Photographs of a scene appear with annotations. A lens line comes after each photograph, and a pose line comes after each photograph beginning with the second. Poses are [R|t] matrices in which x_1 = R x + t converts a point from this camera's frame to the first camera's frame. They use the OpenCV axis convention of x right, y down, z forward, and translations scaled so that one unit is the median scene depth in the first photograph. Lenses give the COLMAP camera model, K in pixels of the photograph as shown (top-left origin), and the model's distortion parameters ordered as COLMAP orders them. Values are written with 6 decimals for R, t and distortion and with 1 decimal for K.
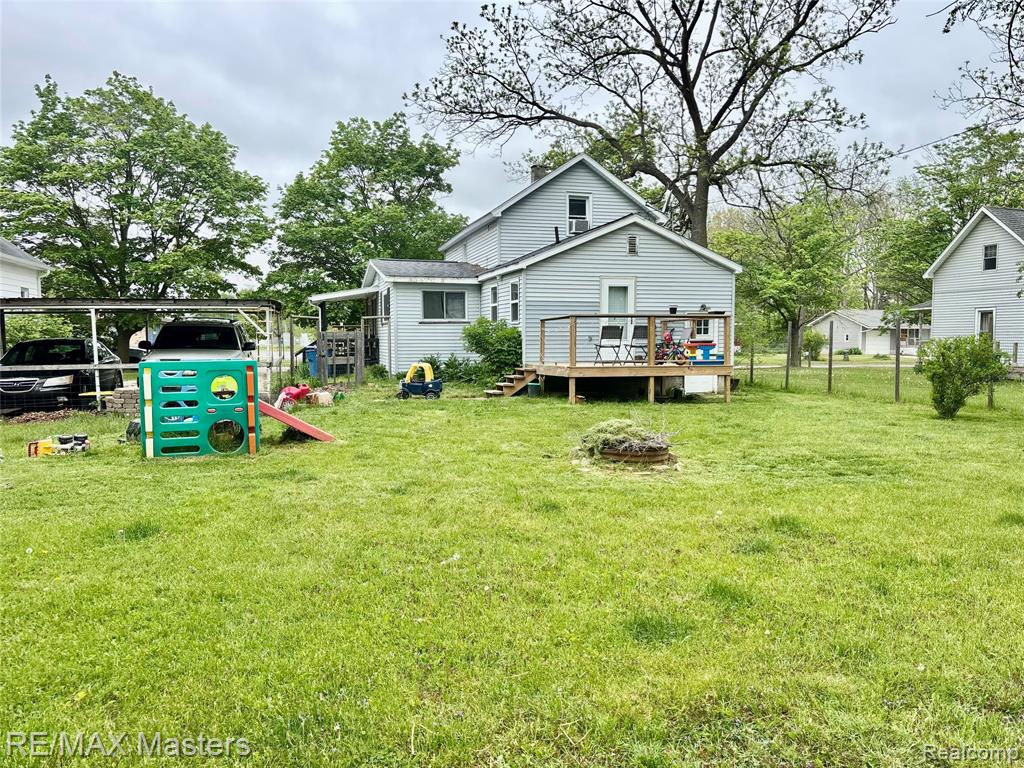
lens RADIAL K [[775.4, 0, 509.1], [0, 775.4, 382.4], [0, 0, 1]] dist [0.017277, -0.015198]
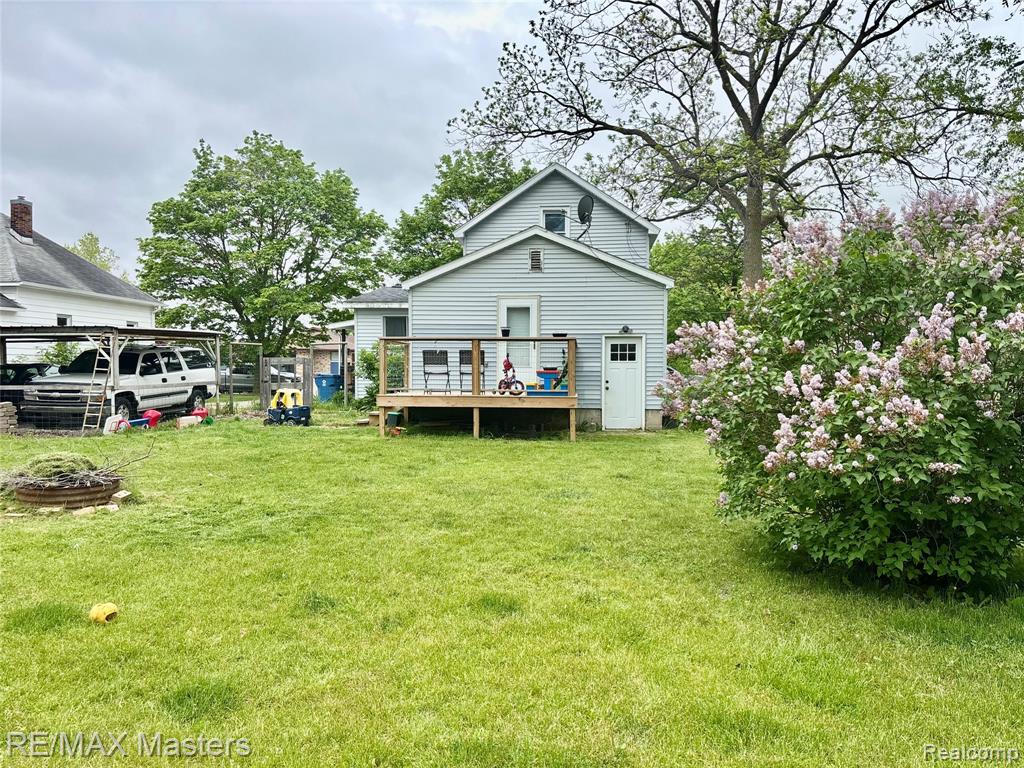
lens RADIAL K [[775.4, 0, 513.2], [0, 775.4, 387.0], [0, 0, 1]] dist [0.017277, -0.015198]
pose [[0.927687, 0.014718, -0.373068, 0.415954], [-0.026686, 0.999281, -0.026935, -0.006408], [0.372404, 0.034943, 0.927413, 0.150062]]
